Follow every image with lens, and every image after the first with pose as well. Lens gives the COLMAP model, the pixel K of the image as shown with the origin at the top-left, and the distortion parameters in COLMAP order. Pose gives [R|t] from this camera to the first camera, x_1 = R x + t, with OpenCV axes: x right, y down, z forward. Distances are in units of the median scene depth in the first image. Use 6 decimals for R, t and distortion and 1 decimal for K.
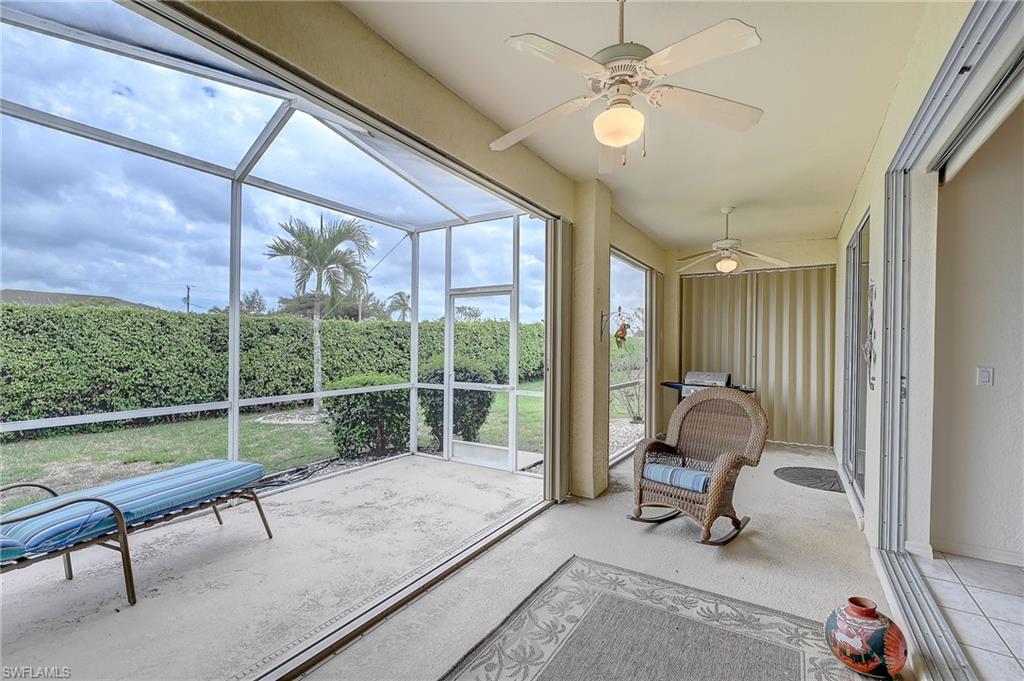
lens RADIAL K [[444.4, 0, 514.6], [0, 444.4, 346.4], [0, 0, 1]] dist [-0.002555, -0.000653]
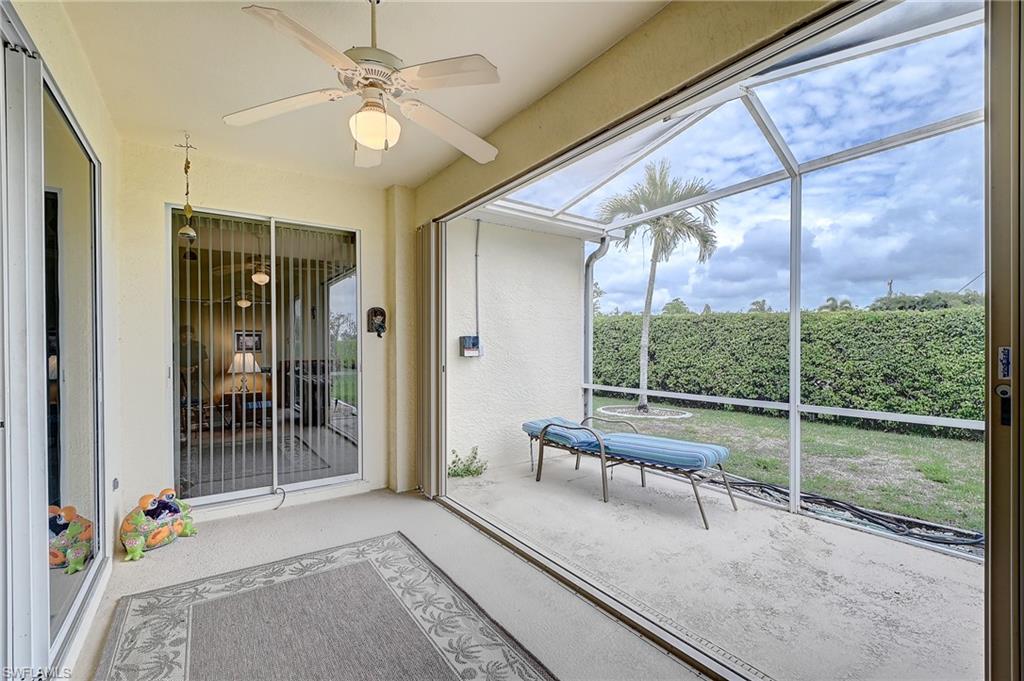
lens RADIAL K [[444.6, 0, 509.8], [0, 444.6, 349.4], [0, 0, 1]] dist [-0.000082, -0.000120]
pose [[-0.398839, 0.001973, -0.917019, 0.717514], [-0.001736, 0.999994, 0.002907, 0.000881], [0.917019, 0.002752, -0.398833, 1.164208]]
